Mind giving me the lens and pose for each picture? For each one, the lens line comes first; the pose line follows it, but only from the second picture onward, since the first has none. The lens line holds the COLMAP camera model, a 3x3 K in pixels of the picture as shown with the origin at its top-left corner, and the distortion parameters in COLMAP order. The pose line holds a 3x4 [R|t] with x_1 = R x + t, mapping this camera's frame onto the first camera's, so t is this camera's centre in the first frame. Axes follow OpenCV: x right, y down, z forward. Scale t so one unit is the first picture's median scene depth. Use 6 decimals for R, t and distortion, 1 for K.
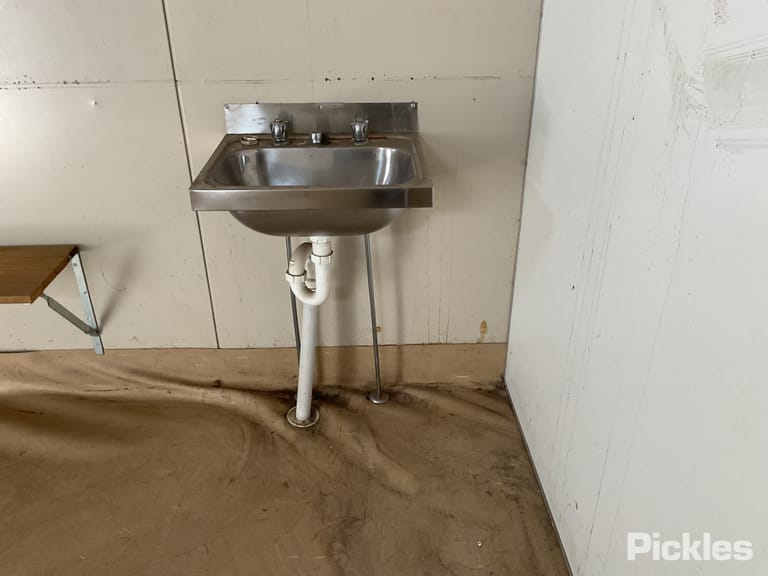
lens RADIAL K [[643.4, 0, 380.8], [0, 643.4, 287.6], [0, 0, 1]] dist [0.113621, -0.208907]
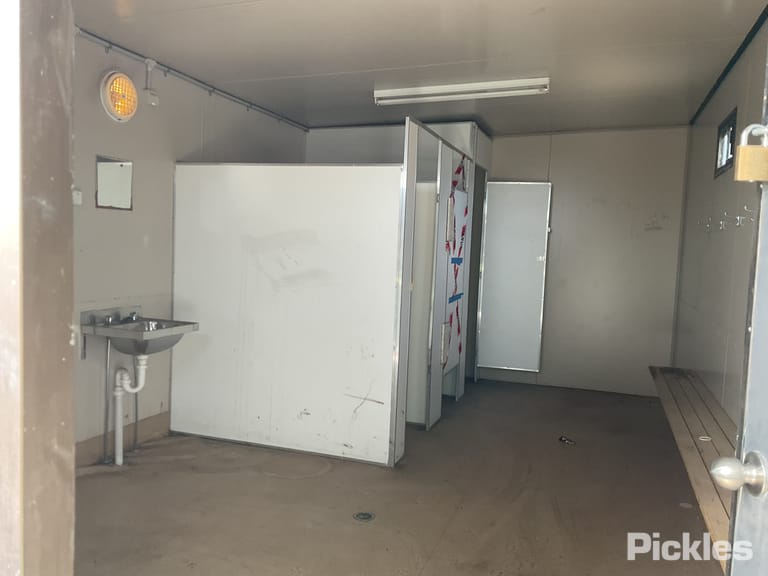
lens RADIAL K [[643.4, 0, 380.8], [0, 643.4, 287.6], [0, 0, 1]] dist [0.113621, -0.208907]
pose [[0.345888, -0.033623, 0.937673, -1.669706], [0.418231, 0.900110, -0.122001, 0.289620], [-0.839907, 0.434362, 0.325400, -0.519328]]
